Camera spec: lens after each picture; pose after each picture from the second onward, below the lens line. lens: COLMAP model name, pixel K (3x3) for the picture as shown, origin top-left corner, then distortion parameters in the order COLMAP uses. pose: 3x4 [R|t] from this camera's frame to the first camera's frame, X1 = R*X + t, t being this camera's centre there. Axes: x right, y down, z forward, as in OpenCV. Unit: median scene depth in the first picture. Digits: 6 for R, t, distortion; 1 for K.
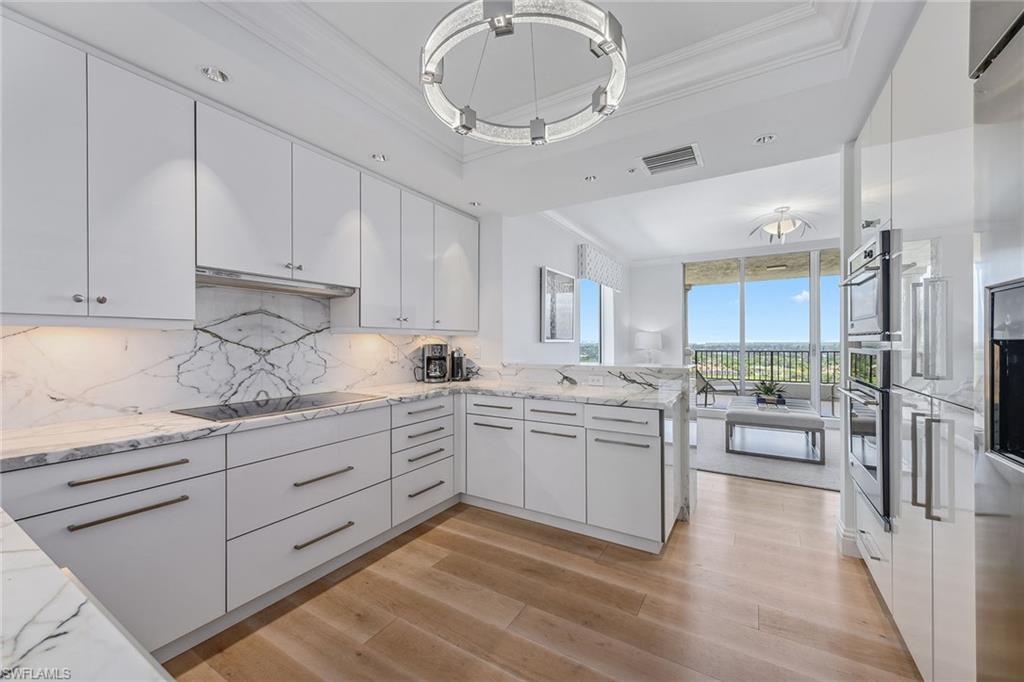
lens RADIAL K [[399.6, 0, 513.6], [0, 399.6, 341.2], [0, 0, 1]] dist [0.014927, 0.000217]
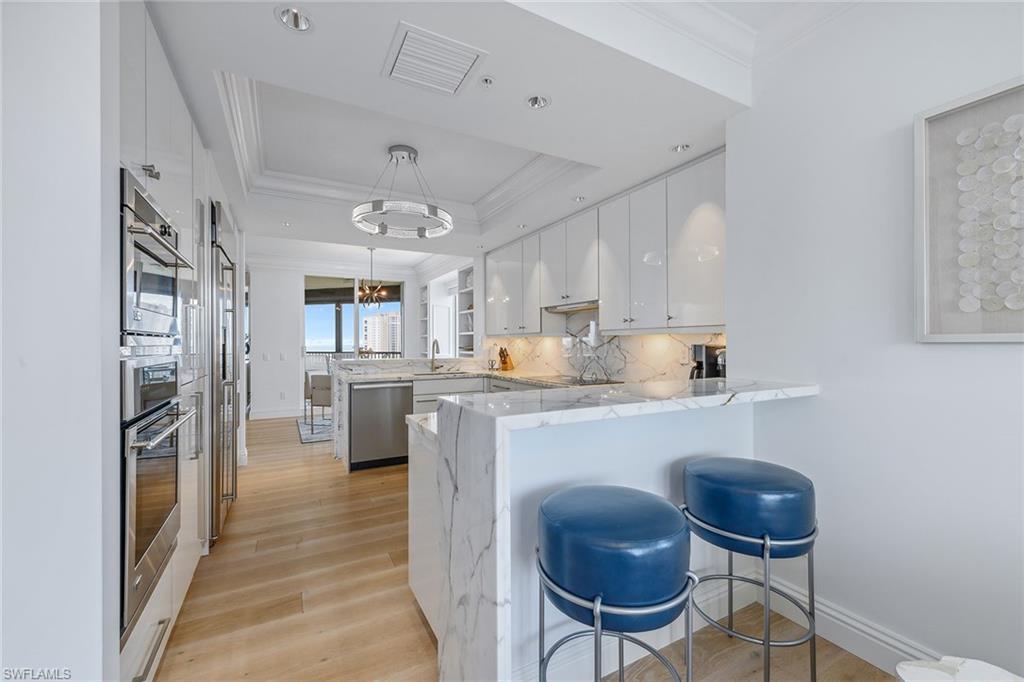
lens RADIAL K [[422.0, 0, 510.5], [0, 422.0, 342.2], [0, 0, 1]] dist [0.012410, 0.000518]
pose [[-0.502607, -0.001271, -0.864514, 0.969816], [0.003470, 0.999988, -0.003487, 0.006058], [0.864508, -0.004752, -0.502596, 1.520645]]
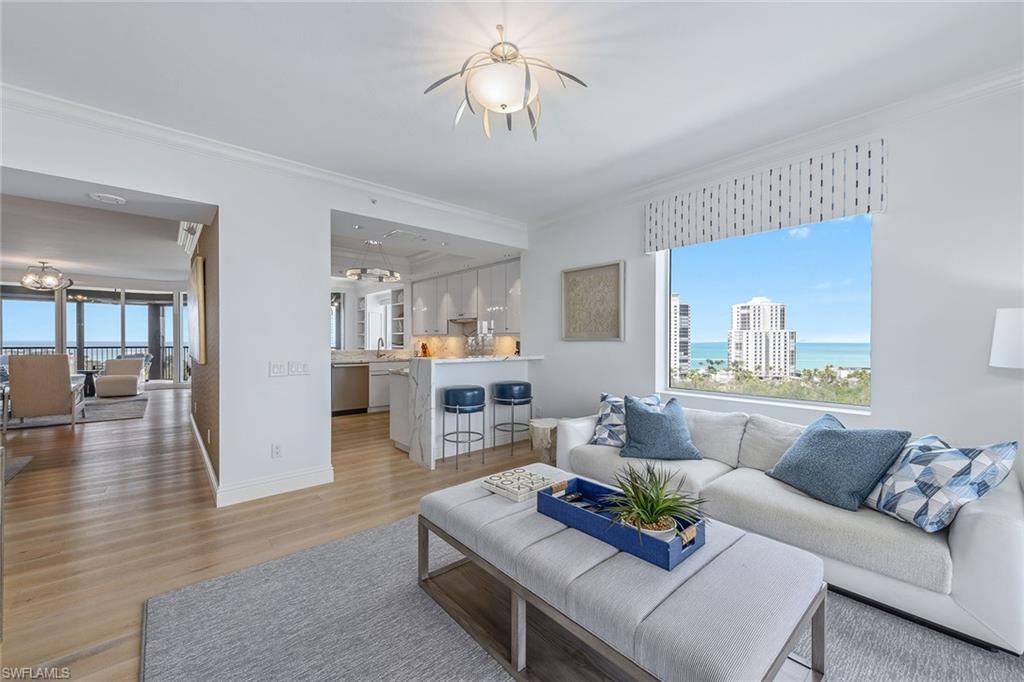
lens RADIAL K [[399.6, 0, 501.9], [0, 399.6, 345.9], [0, 0, 1]] dist [0.014927, 0.000217]
pose [[-0.326297, 0.010591, -0.945208, 1.988787], [-0.001590, 0.999930, 0.011753, 0.010411], [0.945266, 0.005338, -0.326257, 2.060382]]
